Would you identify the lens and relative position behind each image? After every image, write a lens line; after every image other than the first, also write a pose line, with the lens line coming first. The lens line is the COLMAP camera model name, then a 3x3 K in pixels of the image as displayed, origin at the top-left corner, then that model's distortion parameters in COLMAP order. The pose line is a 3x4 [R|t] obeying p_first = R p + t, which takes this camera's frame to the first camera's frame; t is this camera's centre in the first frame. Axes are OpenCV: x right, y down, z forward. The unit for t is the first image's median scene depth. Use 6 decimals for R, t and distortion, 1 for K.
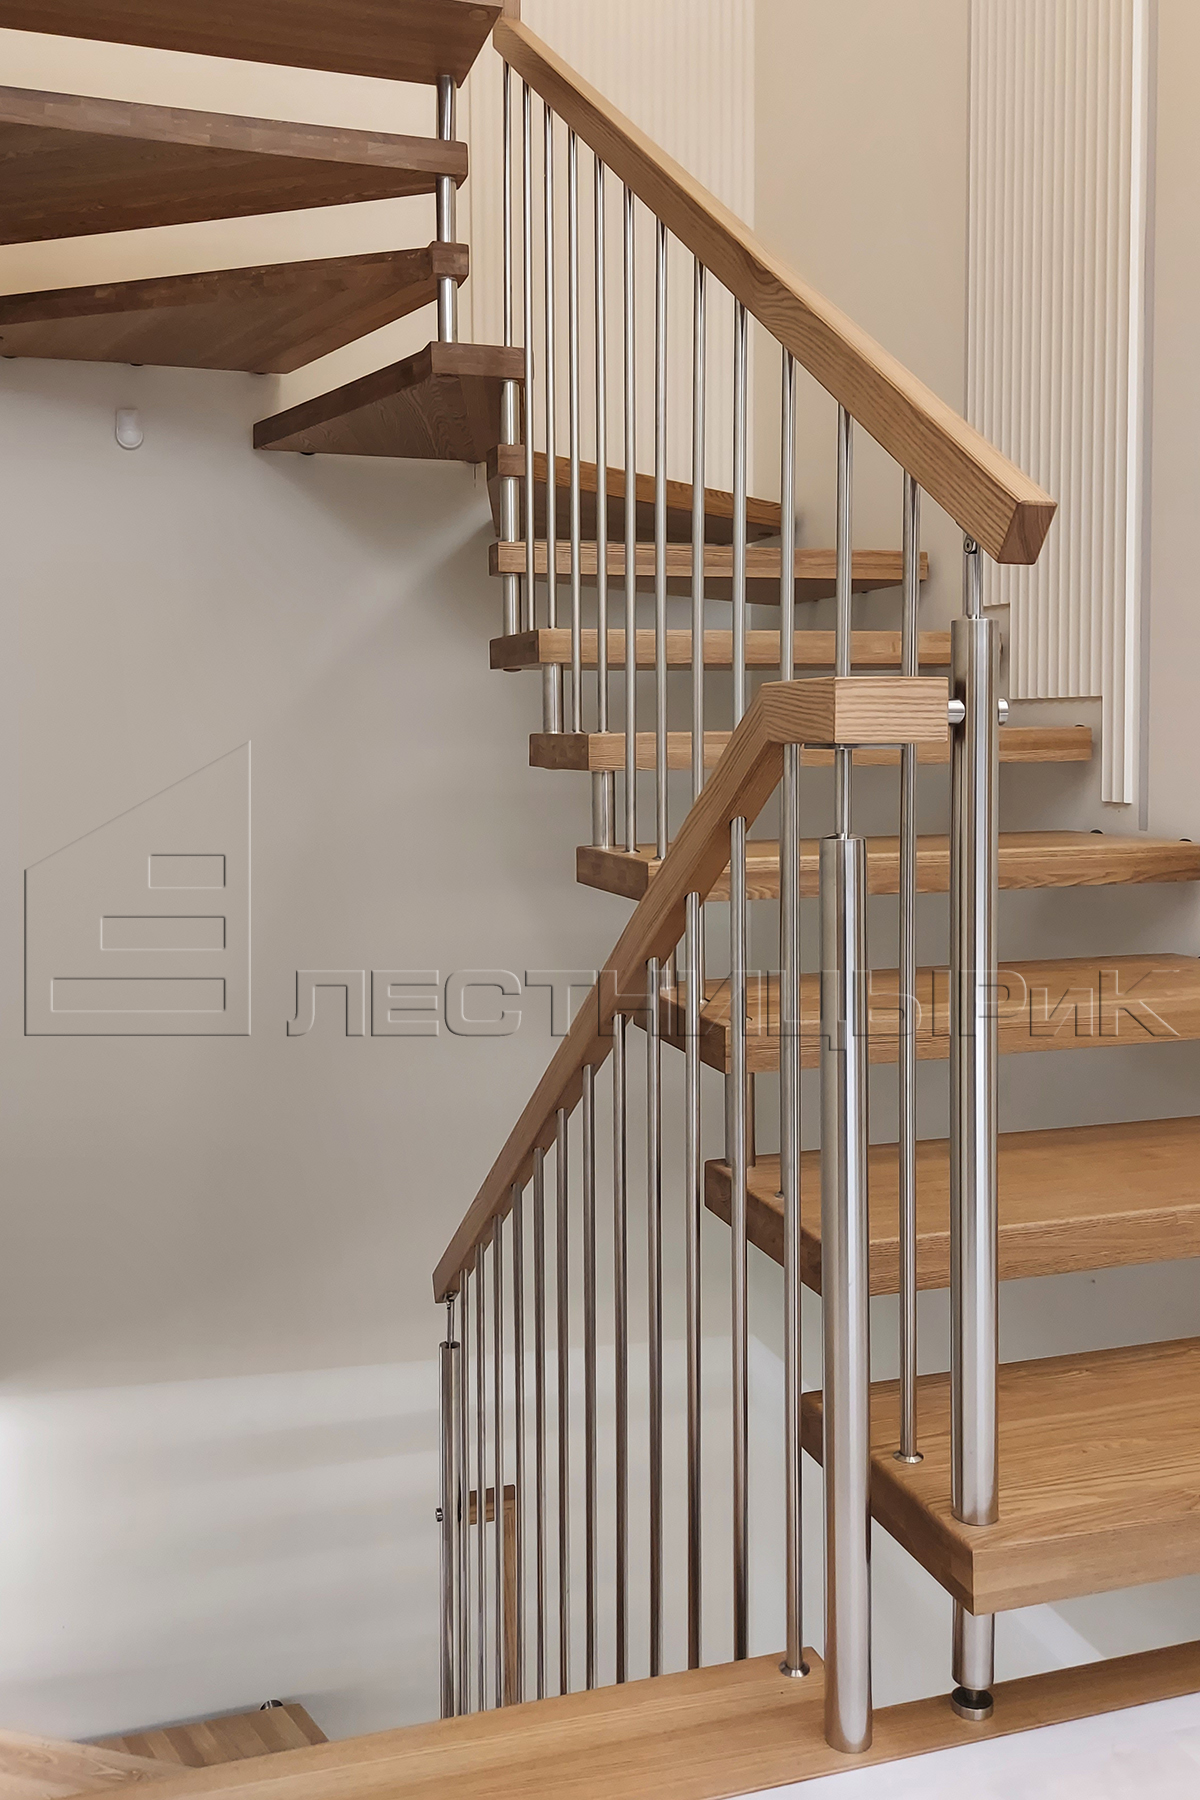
lens RADIAL K [[1543.5, 0, 599.4], [0, 1543.5, 784.7], [0, 0, 1]] dist [0.088665, -0.117673]
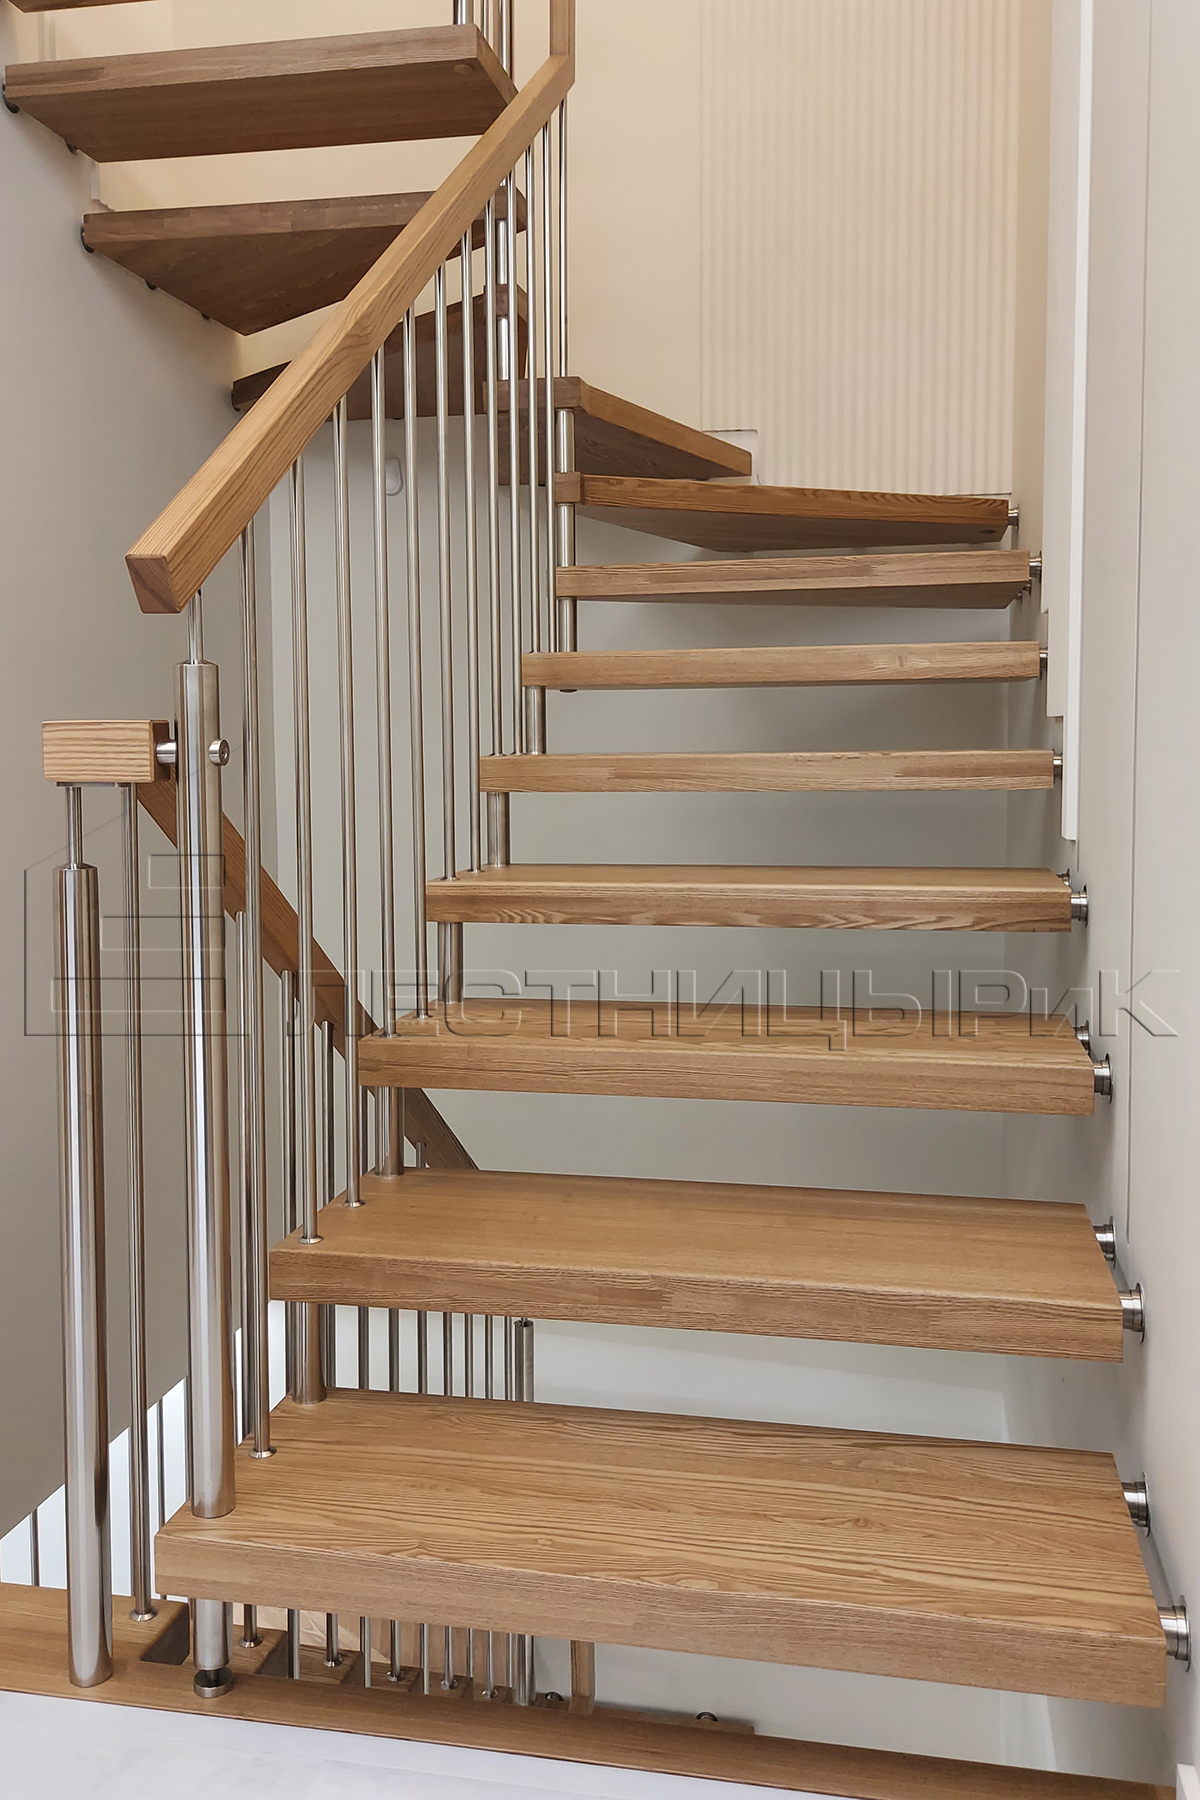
lens RADIAL K [[1527.3, 0, 599.3], [0, 1527.3, 843.9], [0, 0, 1]] dist [0.088169, -0.139398]
pose [[0.875302, 0.036277, -0.482214, 0.505781], [-0.017139, 0.998883, 0.044036, -0.018516], [0.483273, -0.030280, 0.874946, 0.116614]]
